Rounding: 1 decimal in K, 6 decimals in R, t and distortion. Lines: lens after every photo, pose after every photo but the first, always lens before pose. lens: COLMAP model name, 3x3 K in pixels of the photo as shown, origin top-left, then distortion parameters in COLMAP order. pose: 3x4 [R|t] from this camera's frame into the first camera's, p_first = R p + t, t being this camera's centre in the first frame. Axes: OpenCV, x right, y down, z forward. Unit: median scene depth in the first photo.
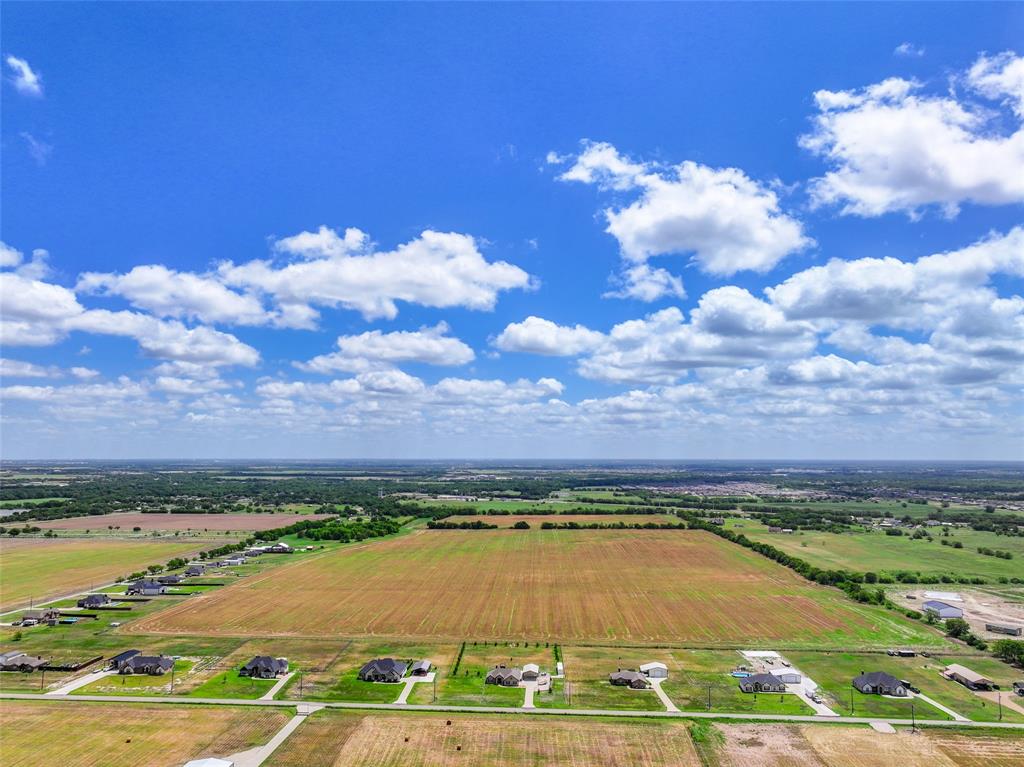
lens RADIAL K [[718.2, 0, 518.4], [0, 718.2, 385.9], [0, 0, 1]] dist [0.006127, 0.002639]
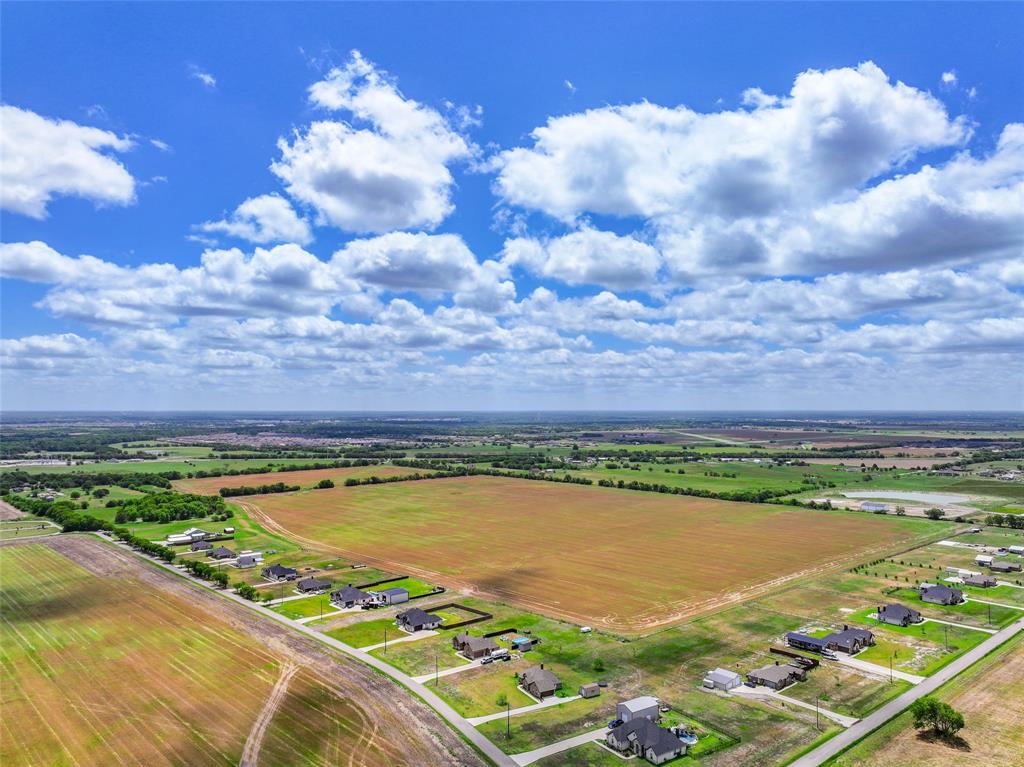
lens RADIAL K [[718.2, 0, 518.4], [0, 718.2, 385.9], [0, 0, 1]] dist [0.006127, 0.002639]
pose [[0.729464, 0.016565, 0.683818, -0.426585], [-0.059352, 0.997469, 0.039151, 0.025834], [-0.681439, -0.069145, 0.728601, 0.207381]]
